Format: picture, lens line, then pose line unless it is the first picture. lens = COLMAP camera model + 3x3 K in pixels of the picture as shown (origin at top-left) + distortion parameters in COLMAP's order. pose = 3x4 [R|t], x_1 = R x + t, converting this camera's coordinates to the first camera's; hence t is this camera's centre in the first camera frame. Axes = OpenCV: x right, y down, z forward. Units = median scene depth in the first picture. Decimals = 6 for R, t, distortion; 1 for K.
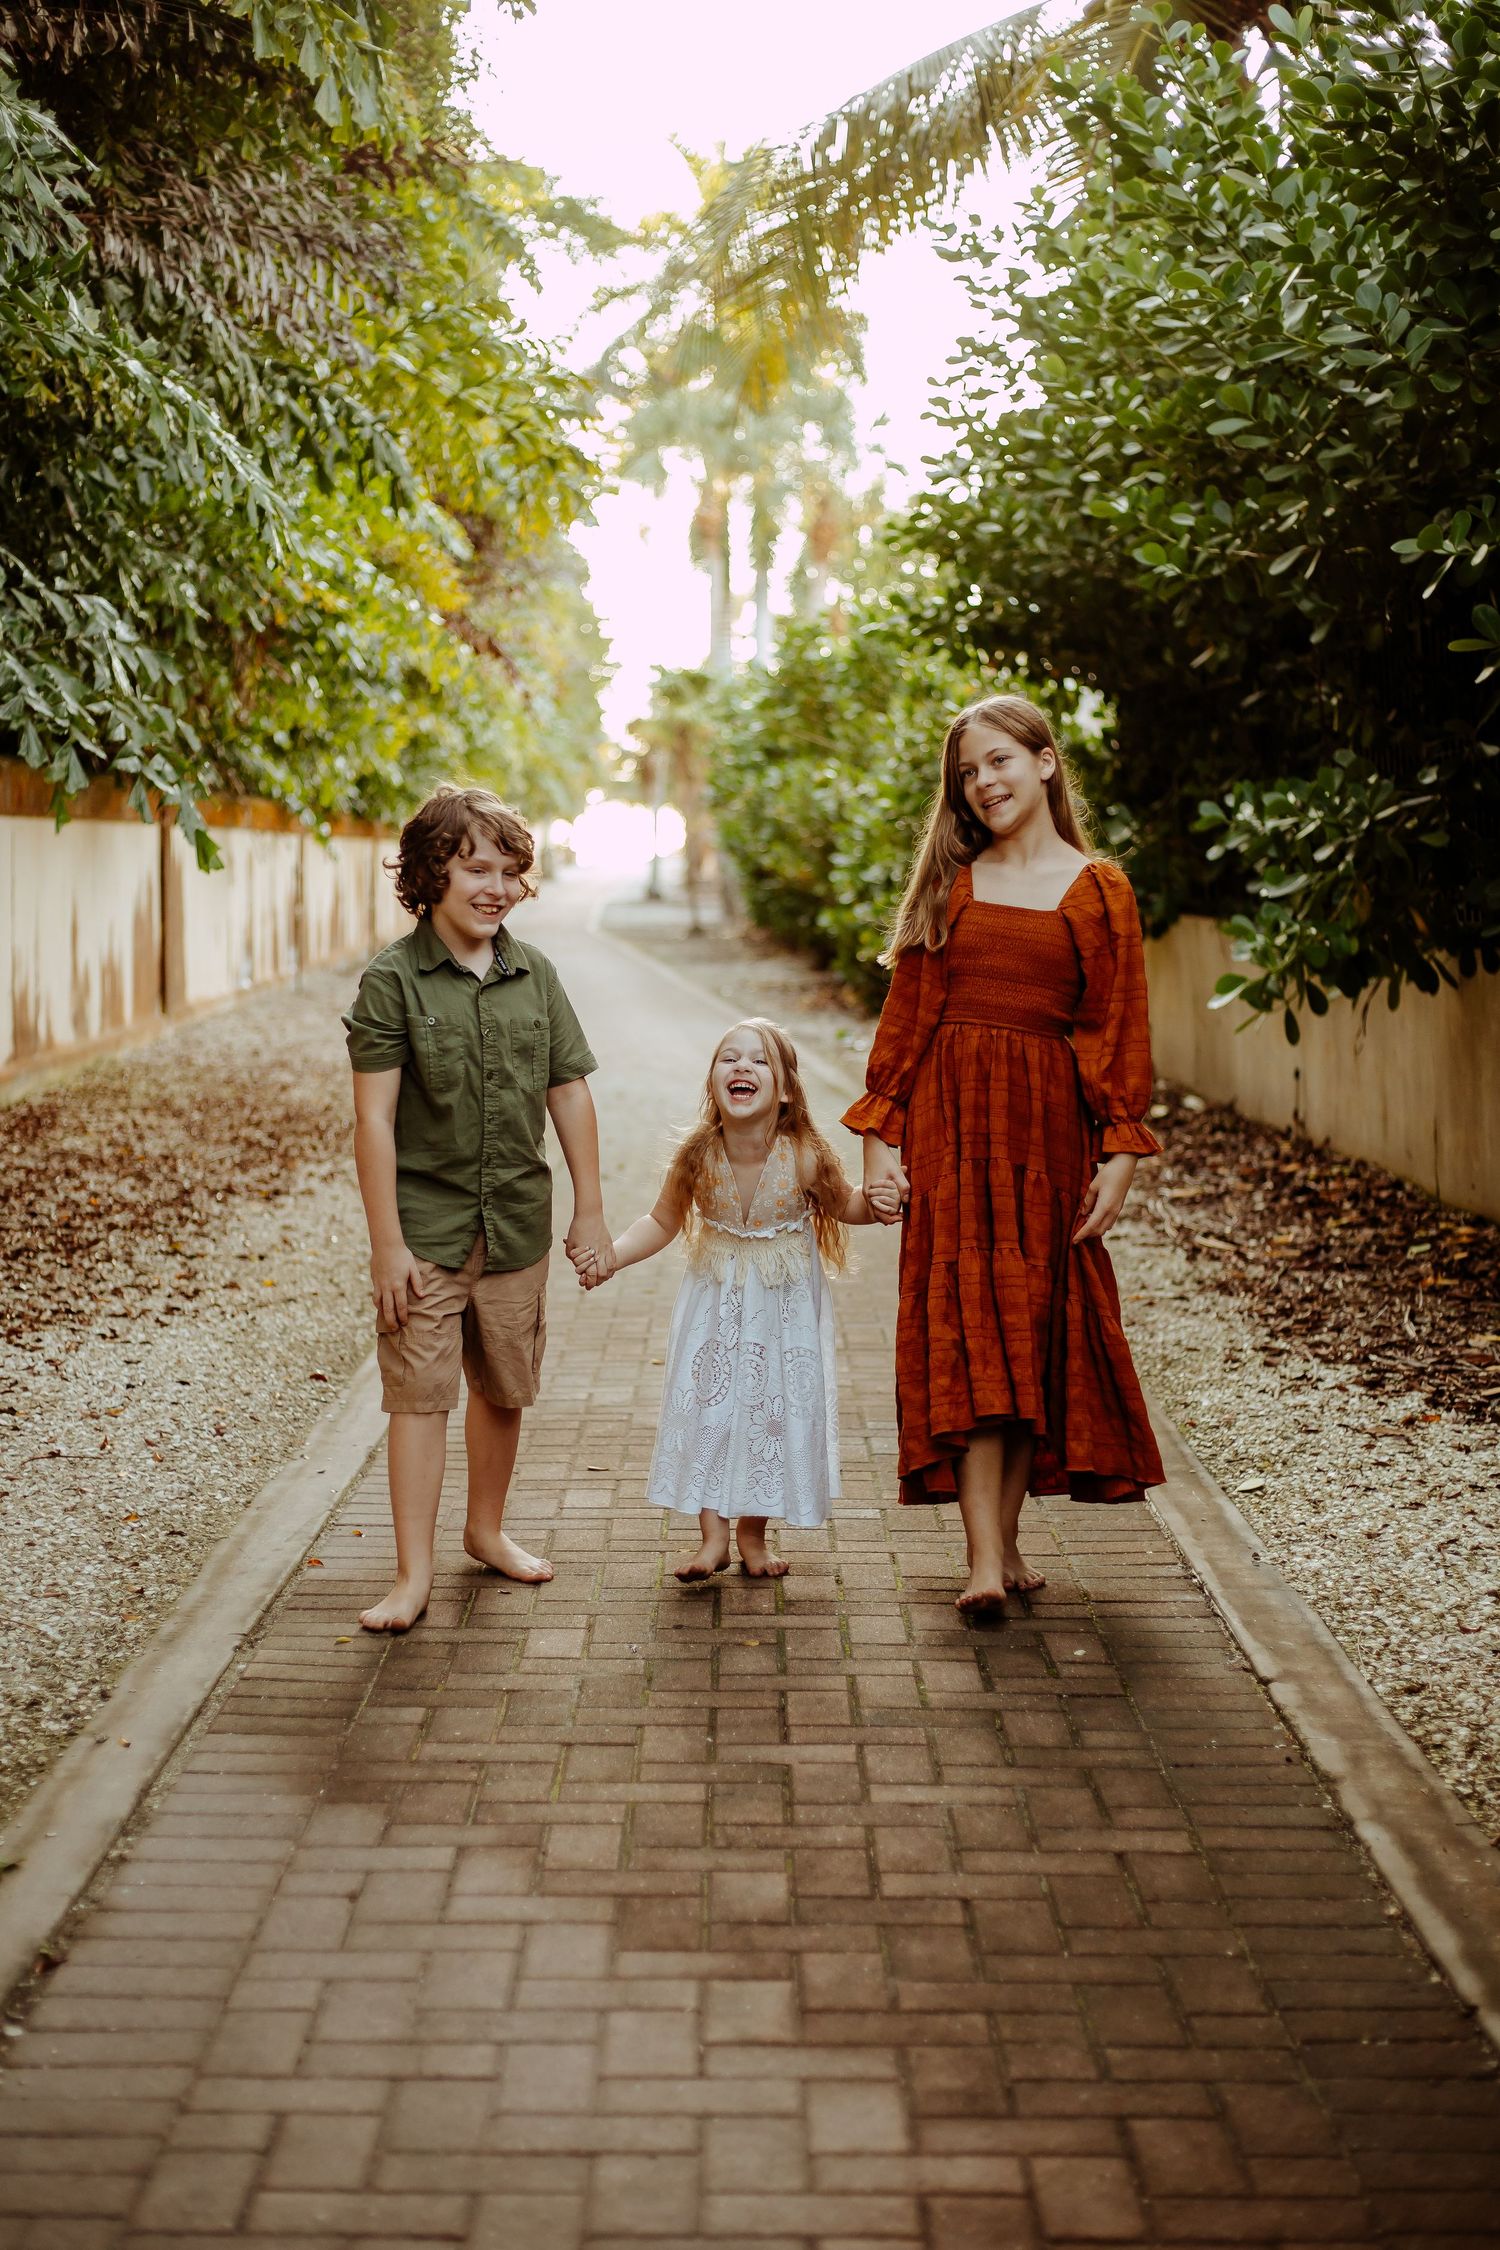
lens RADIAL K [[3330.6, 0, 1015.5], [0, 3330.6, 1126.2], [0, 0, 1]] dist [-0.065958, -0.050342]
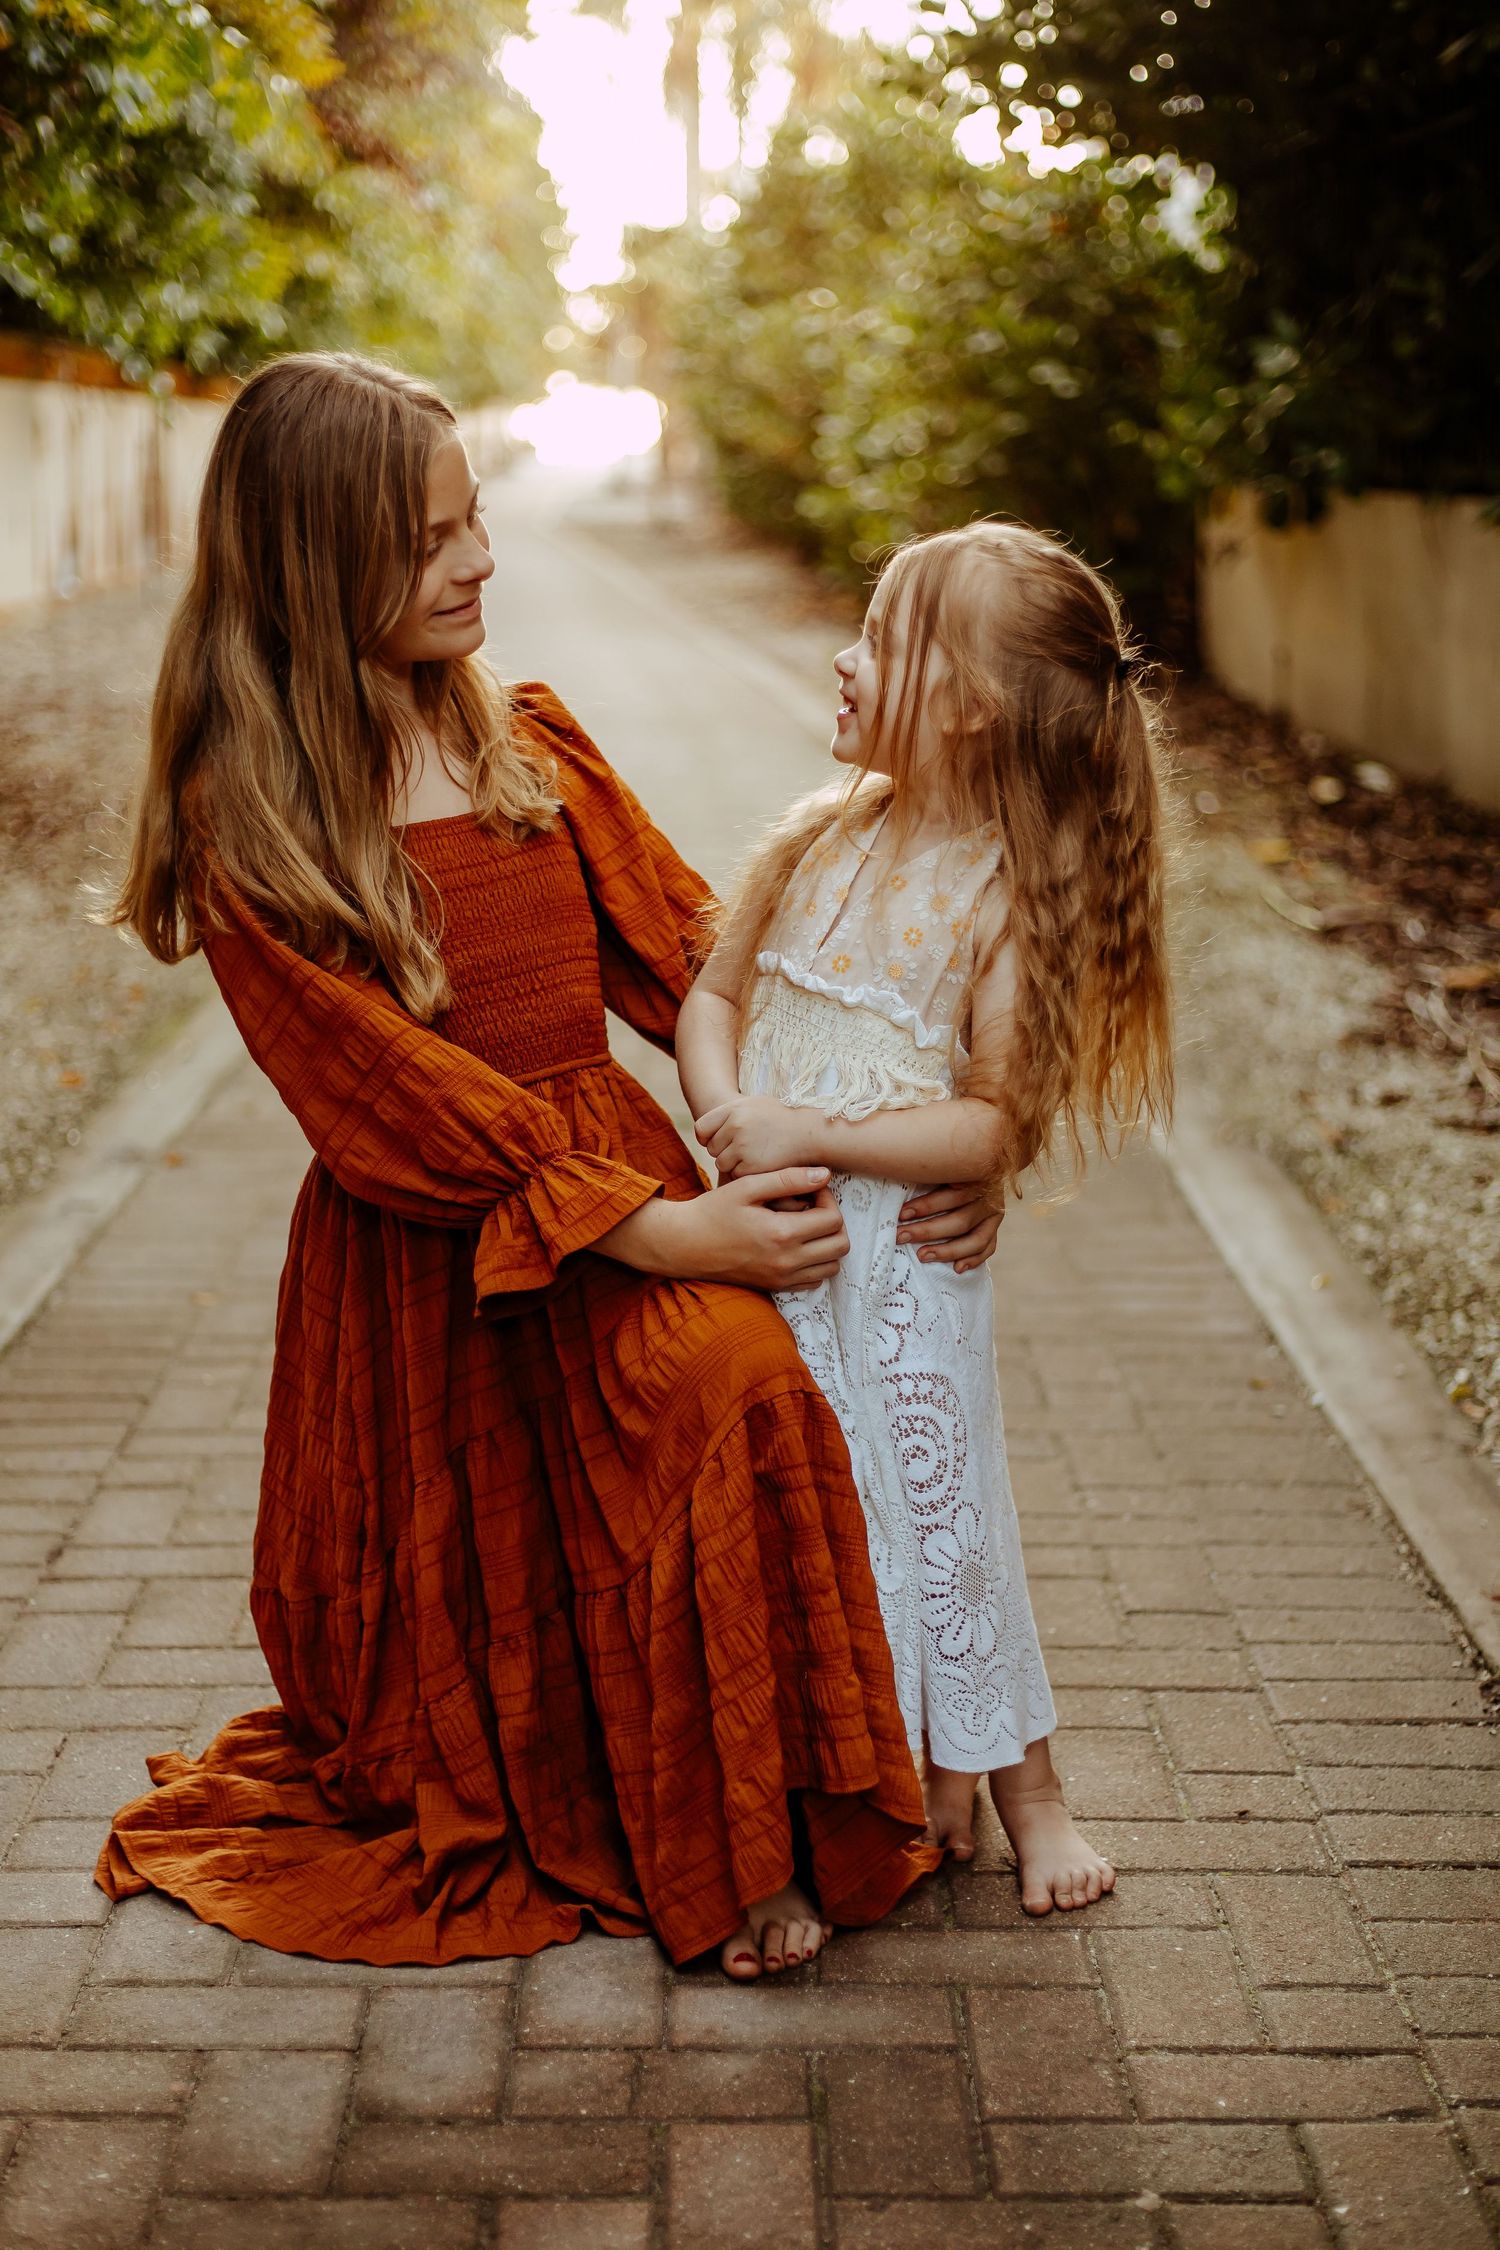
lens RADIAL K [[3547.9, 0, 745.5], [0, 3547.9, 1159.0], [0, 0, 1]] dist [-0.109061, -0.023857]
pose [[0.997232, 0.014890, -0.072845, -0.014853], [-0.006225, 0.993021, 0.117774, -0.010682], [0.074090, -0.116994, 0.990365, 0.232734]]
